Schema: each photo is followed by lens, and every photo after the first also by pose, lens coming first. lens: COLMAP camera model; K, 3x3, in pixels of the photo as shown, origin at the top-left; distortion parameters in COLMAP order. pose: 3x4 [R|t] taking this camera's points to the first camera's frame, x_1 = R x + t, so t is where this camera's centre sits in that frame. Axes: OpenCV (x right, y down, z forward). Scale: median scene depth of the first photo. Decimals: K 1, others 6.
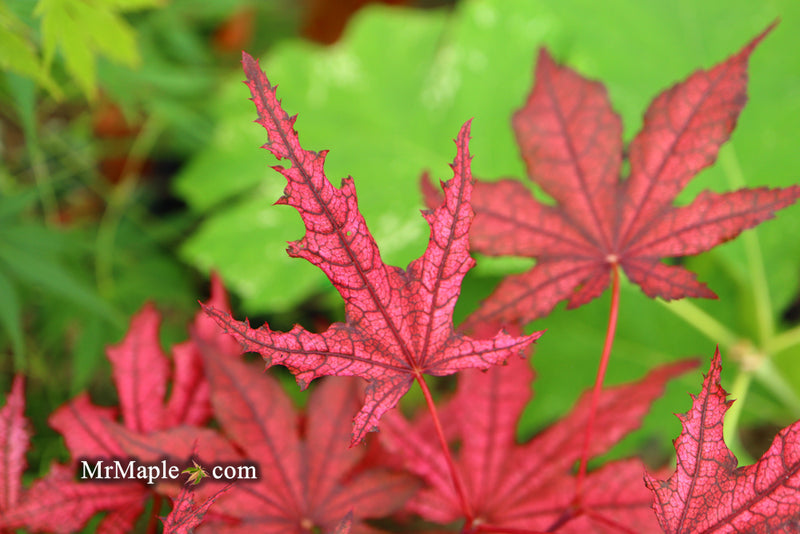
lens RADIAL K [[1050.6, 0, 400.0], [0, 1050.6, 267.0], [0, 0, 1]] dist [0.002143, 0.316787]
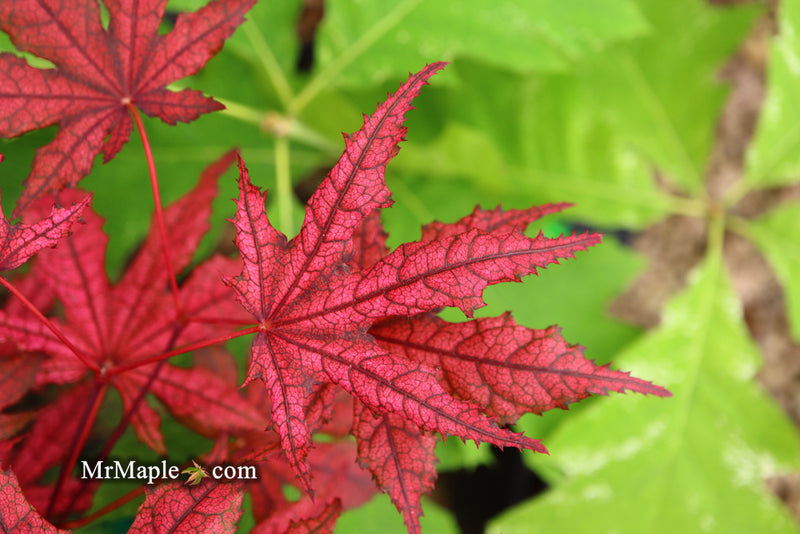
lens RADIAL K [[1050.6, 0, 400.0], [0, 1050.6, 267.0], [0, 0, 1]] dist [0.002143, 0.316787]
pose [[0.855035, -0.399889, 0.330159, 0.016835], [0.320066, 0.907887, 0.270737, -0.058374], [-0.408012, -0.125817, 0.904266, -0.122525]]
